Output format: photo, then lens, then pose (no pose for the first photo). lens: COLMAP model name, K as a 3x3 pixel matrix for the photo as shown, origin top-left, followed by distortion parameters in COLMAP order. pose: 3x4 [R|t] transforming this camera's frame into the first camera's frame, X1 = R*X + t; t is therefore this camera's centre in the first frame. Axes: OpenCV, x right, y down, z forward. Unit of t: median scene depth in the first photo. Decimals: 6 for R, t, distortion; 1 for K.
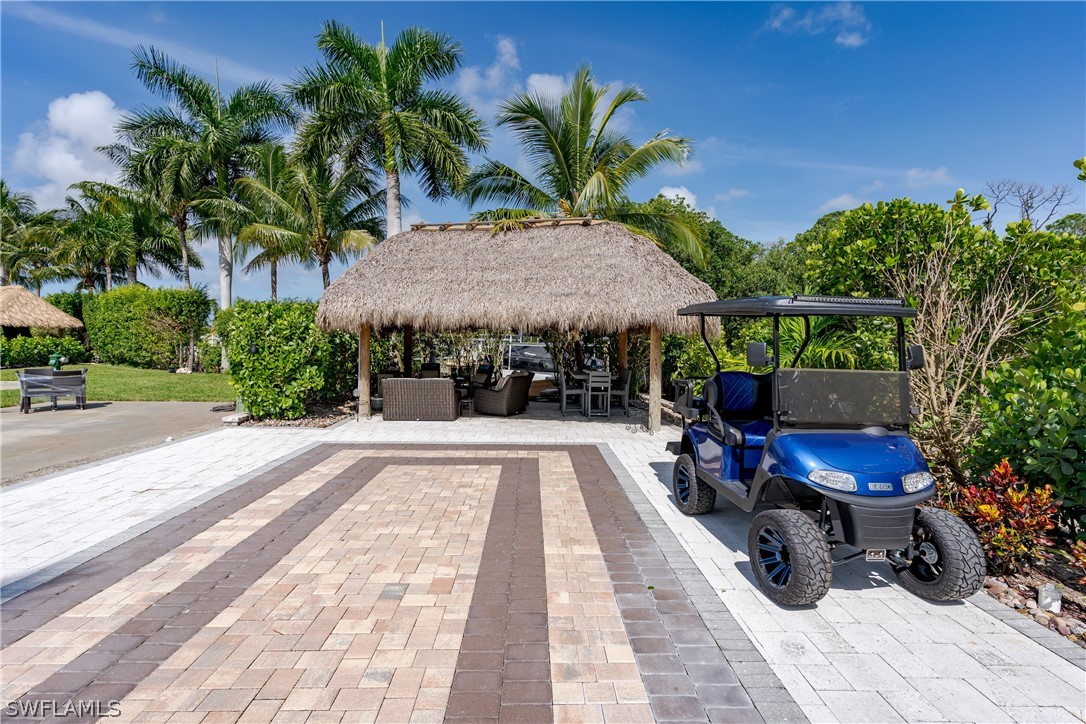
lens RADIAL K [[509.2, 0, 545.0], [0, 509.2, 363.4], [0, 0, 1]] dist [0.000334, 0.001267]
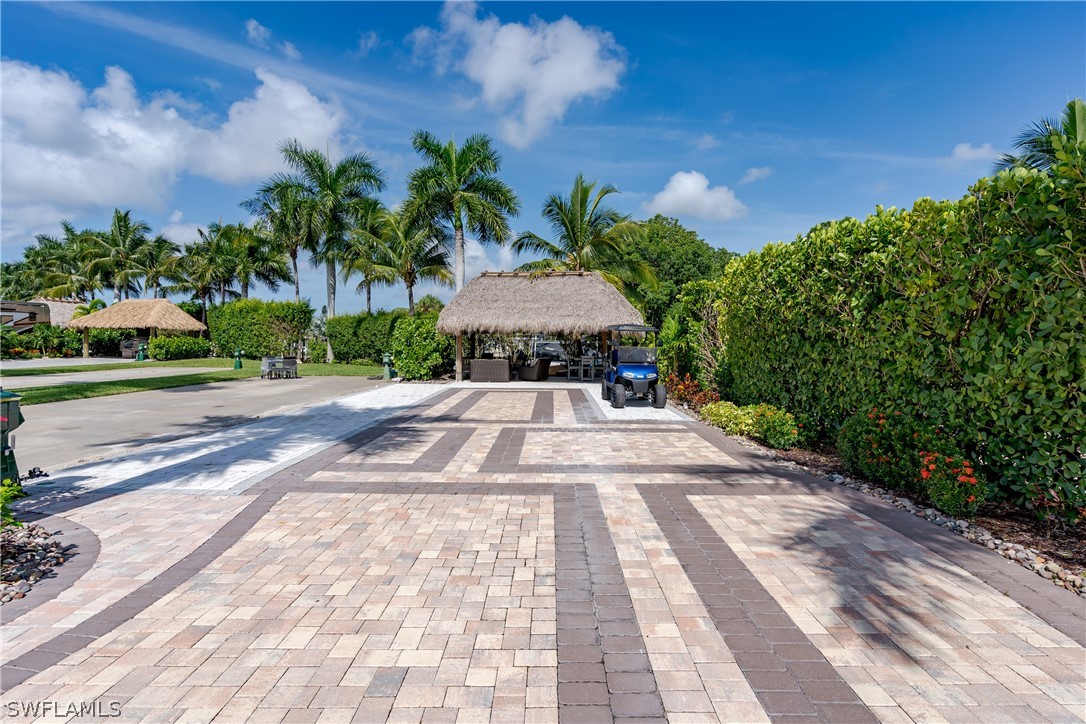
lens RADIAL K [[509.2, 0, 538.8], [0, 509.2, 372.7], [0, 0, 1]] dist [0.000334, 0.001267]
pose [[0.999391, 0.000626, -0.034896, -0.002230], [0.000101, 0.999783, 0.020828, 0.032783], [0.034901, -0.020819, 0.999174, -0.722659]]
